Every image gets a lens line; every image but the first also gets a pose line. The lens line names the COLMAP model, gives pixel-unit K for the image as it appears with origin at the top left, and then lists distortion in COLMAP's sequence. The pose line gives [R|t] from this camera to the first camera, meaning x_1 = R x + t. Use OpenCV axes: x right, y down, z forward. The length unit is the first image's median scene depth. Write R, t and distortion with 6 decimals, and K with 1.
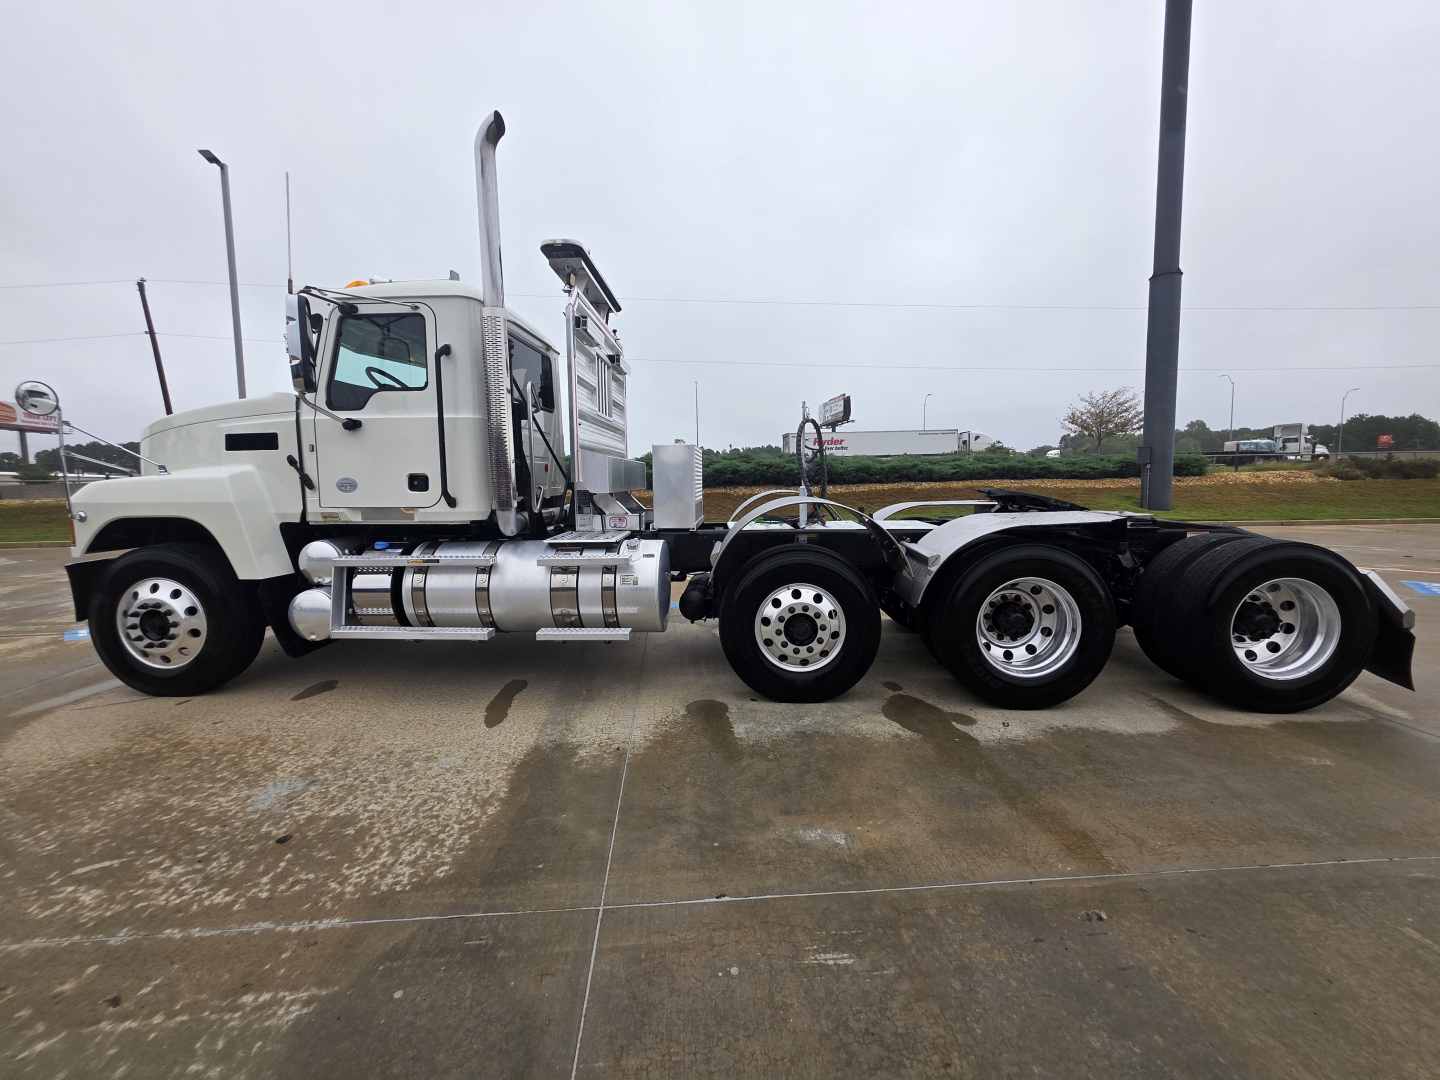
lens RADIAL K [[572.3, 0, 716.1], [0, 572.3, 532.1], [0, 0, 1]] dist [0.000396, 0.001665]
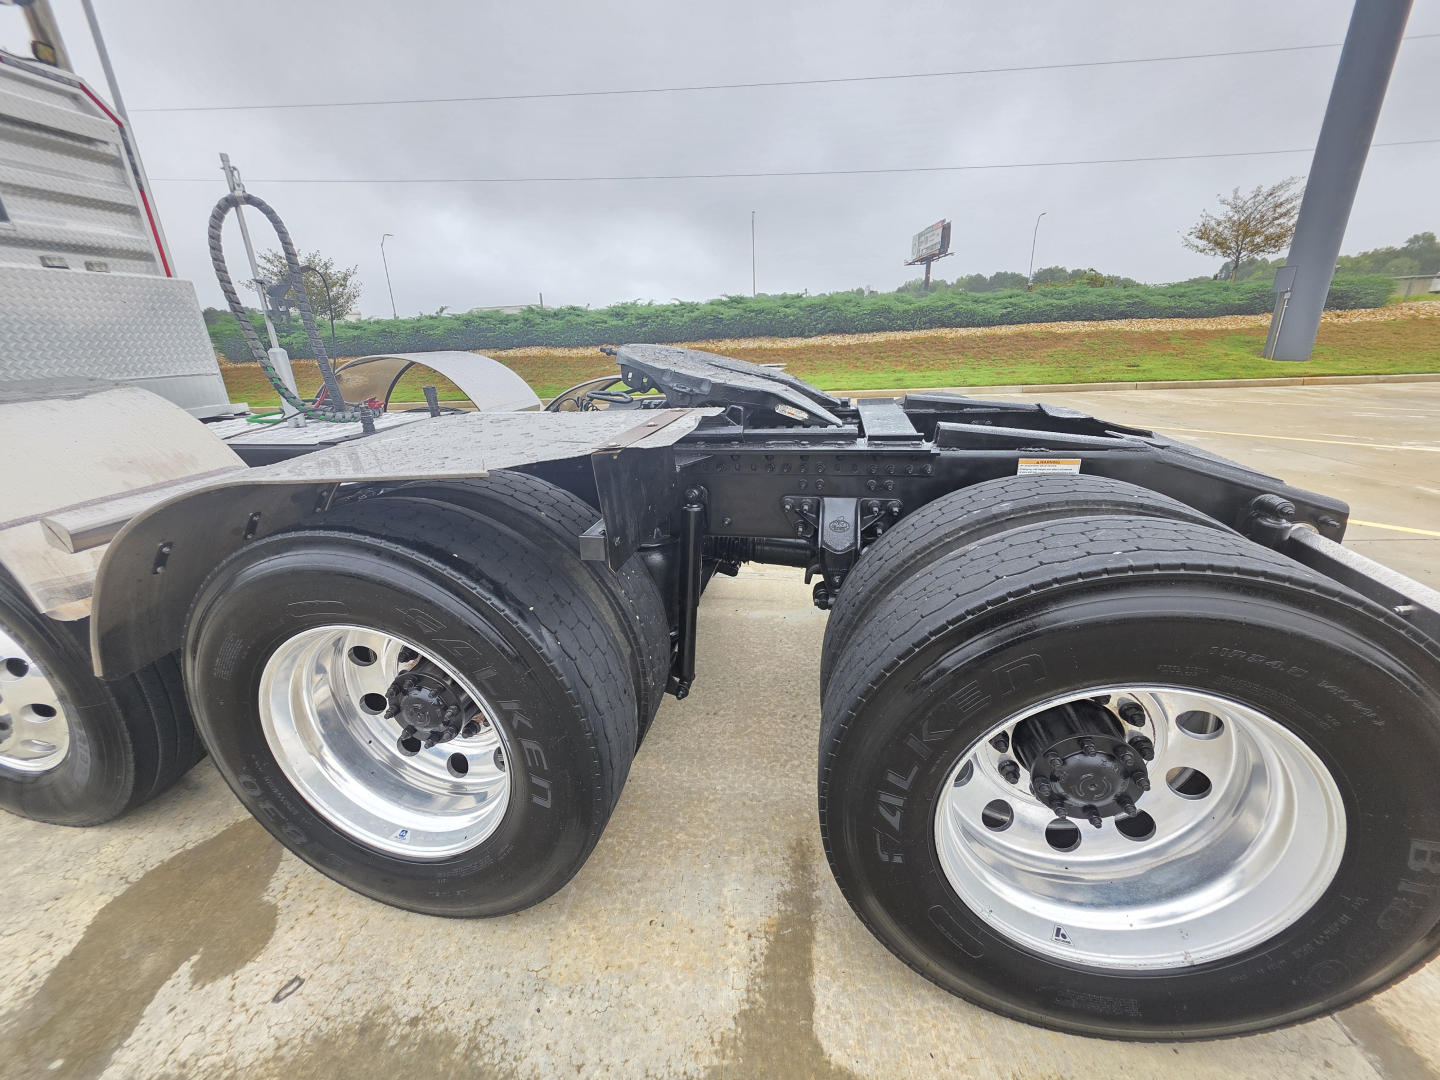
lens RADIAL K [[572.3, 0, 716.1], [0, 572.3, 532.1], [0, 0, 1]] dist [0.000396, 0.001665]
pose [[0.989181, 0.025856, -0.144404, 0.152273], [0.010180, 0.969875, 0.243391, -0.010545], [0.146347, -0.242228, 0.959119, 0.134219]]
